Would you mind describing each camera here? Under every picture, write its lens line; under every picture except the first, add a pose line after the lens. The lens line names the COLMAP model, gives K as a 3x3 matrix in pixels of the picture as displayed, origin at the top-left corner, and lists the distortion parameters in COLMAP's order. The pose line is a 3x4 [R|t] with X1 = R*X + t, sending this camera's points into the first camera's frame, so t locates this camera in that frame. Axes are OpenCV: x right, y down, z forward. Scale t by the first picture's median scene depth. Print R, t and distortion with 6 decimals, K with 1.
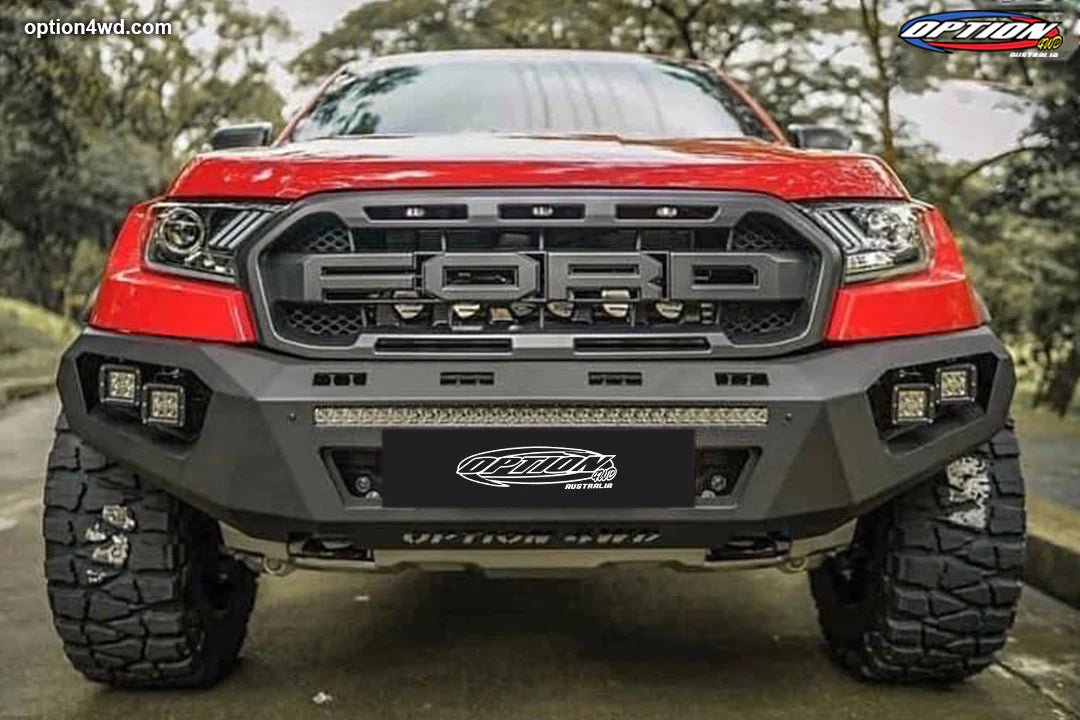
lens RADIAL K [[2896.8, 0, 540.0], [0, 2896.8, 360.0], [0, 0, 1]] dist [0.672313, 0.096806]
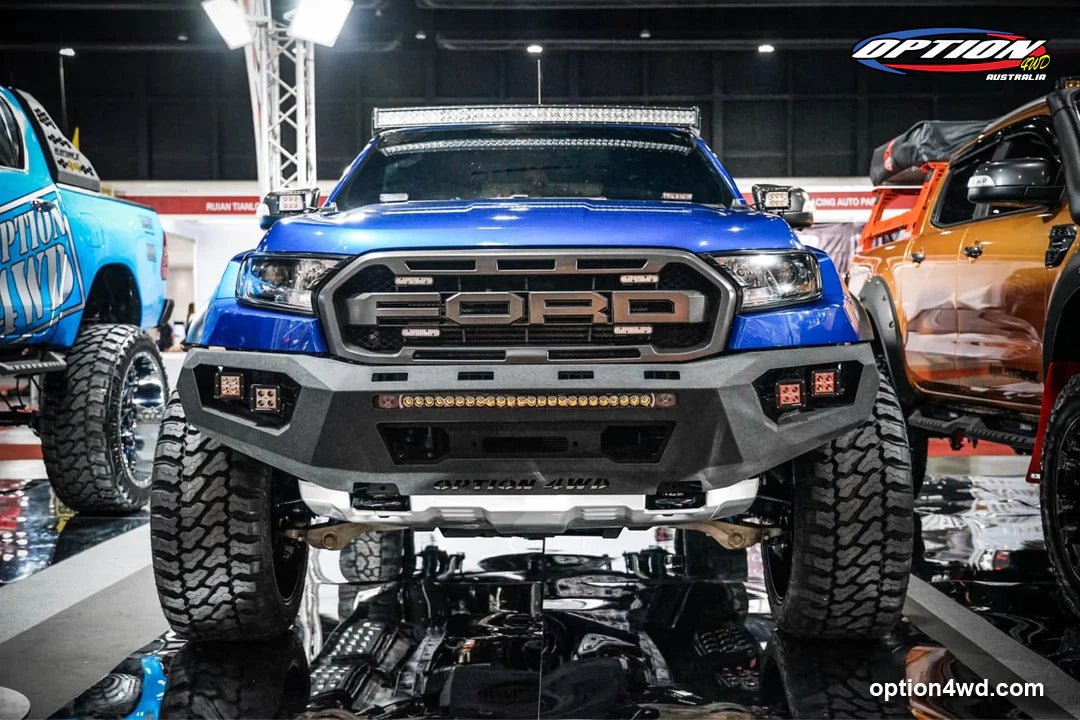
lens RADIAL K [[2896.8, 0, 540.0], [0, 2896.8, 360.0], [0, 0, 1]] dist [0.672313, 0.096806]
pose [[0.999990, -0.002093, 0.003832, 0.001795], [0.002113, 0.999983, -0.005356, 0.005496], [-0.003821, 0.005364, 0.999978, -0.467199]]
